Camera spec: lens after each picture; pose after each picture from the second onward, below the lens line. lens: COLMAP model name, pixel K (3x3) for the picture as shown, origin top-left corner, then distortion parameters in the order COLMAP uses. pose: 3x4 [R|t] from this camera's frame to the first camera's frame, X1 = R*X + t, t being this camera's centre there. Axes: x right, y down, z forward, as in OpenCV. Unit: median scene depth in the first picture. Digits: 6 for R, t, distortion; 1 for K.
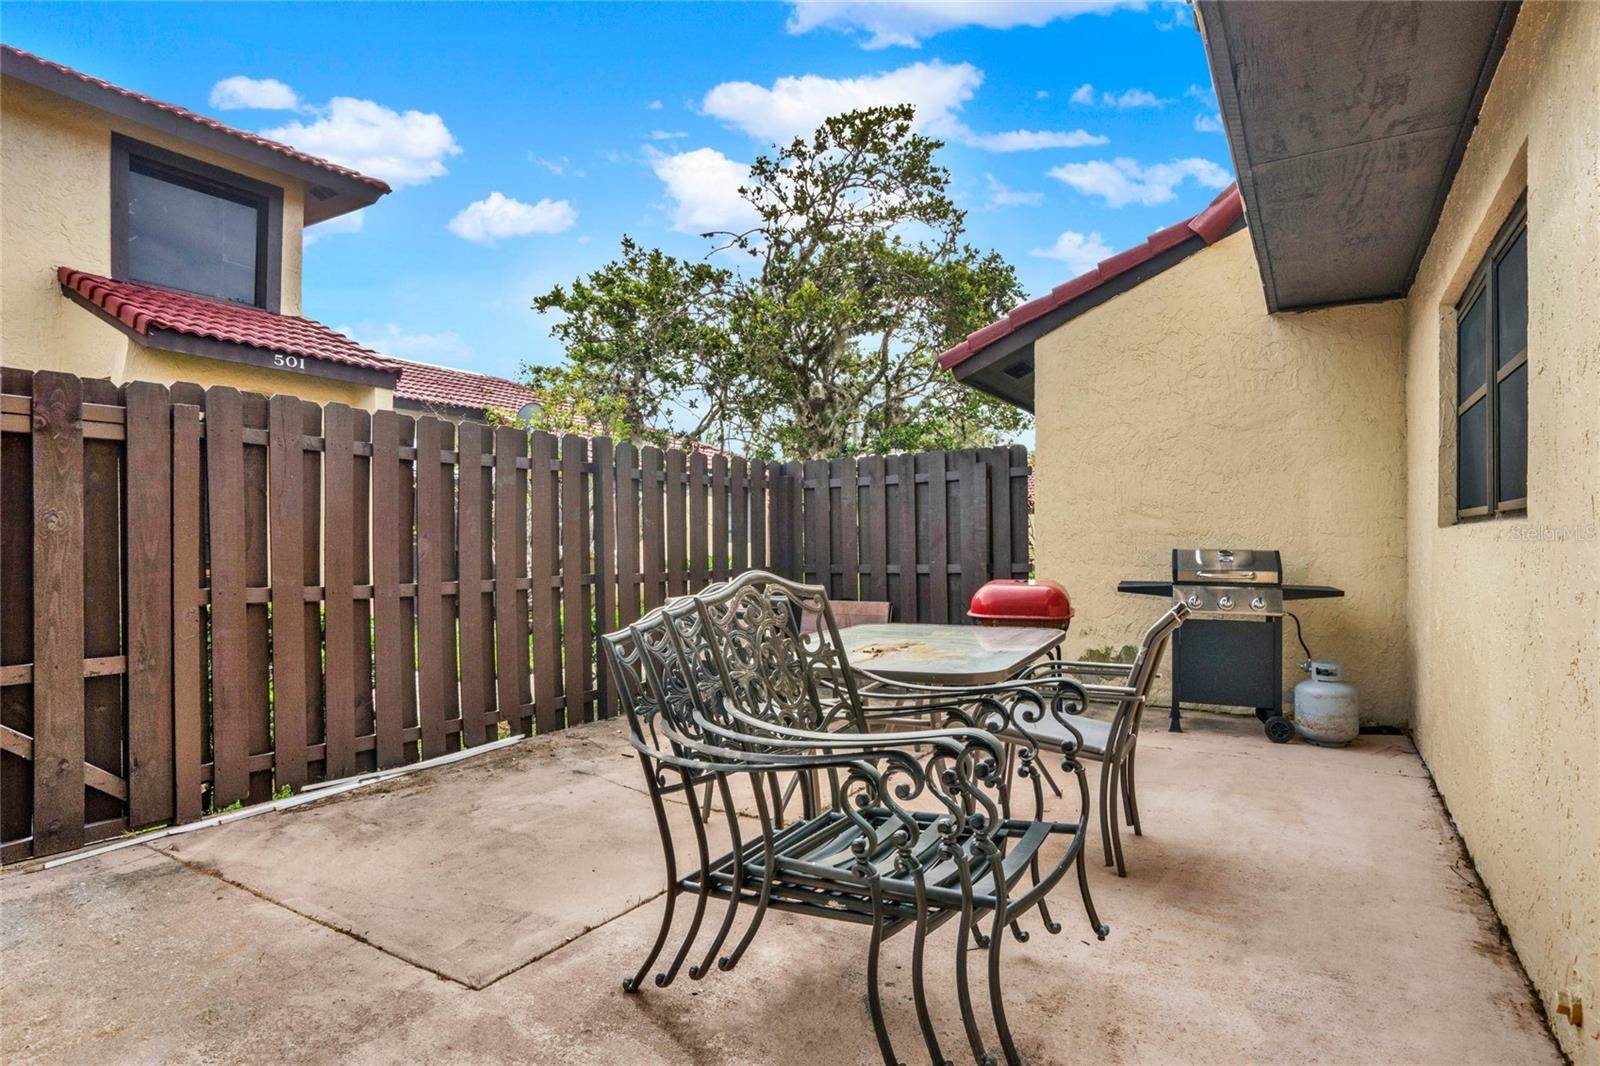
lens RADIAL K [[845.5, 0, 800.0], [0, 845.5, 533.0], [0, 0, 1]] dist [-0.002100, -0.000155]
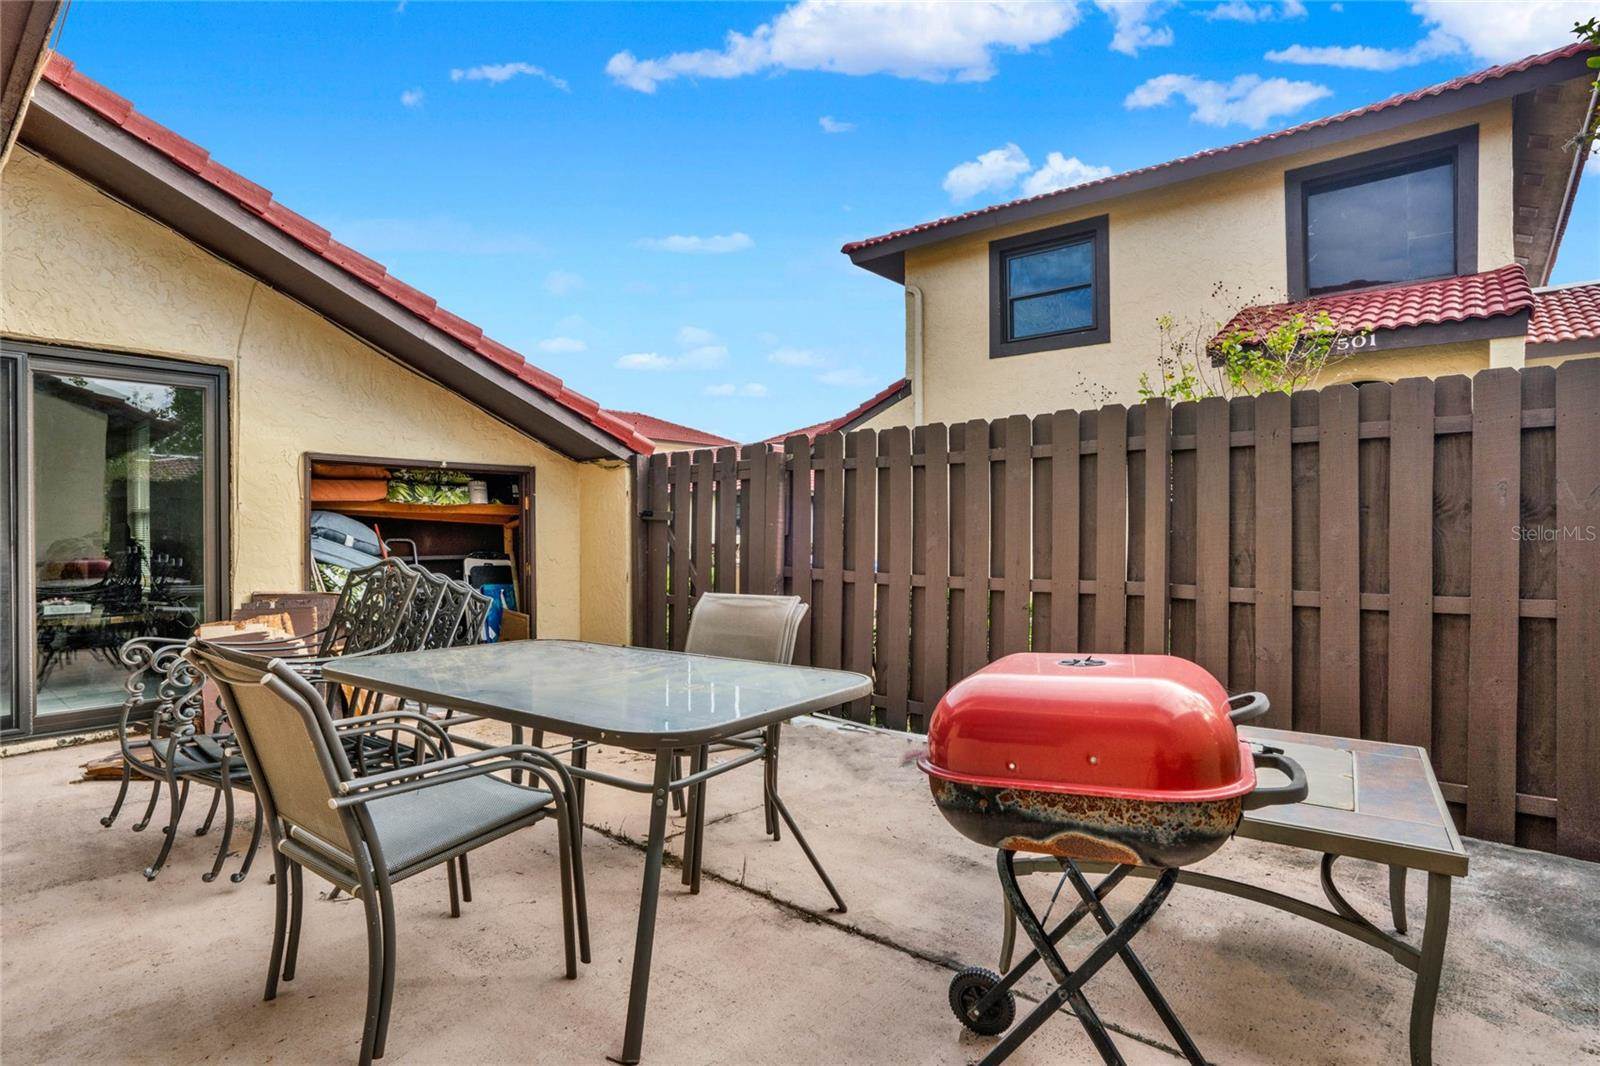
lens RADIAL K [[808.0, 0, 800.0], [0, 808.0, 533.0], [0, 0, 1]] dist [-0.002155, 0.000210]
pose [[-0.136790, -0.003930, -0.990592, 0.327784], [-0.004622, 0.999984, -0.003329, 0.009944], [0.990589, 0.004123, -0.136805, 0.508148]]
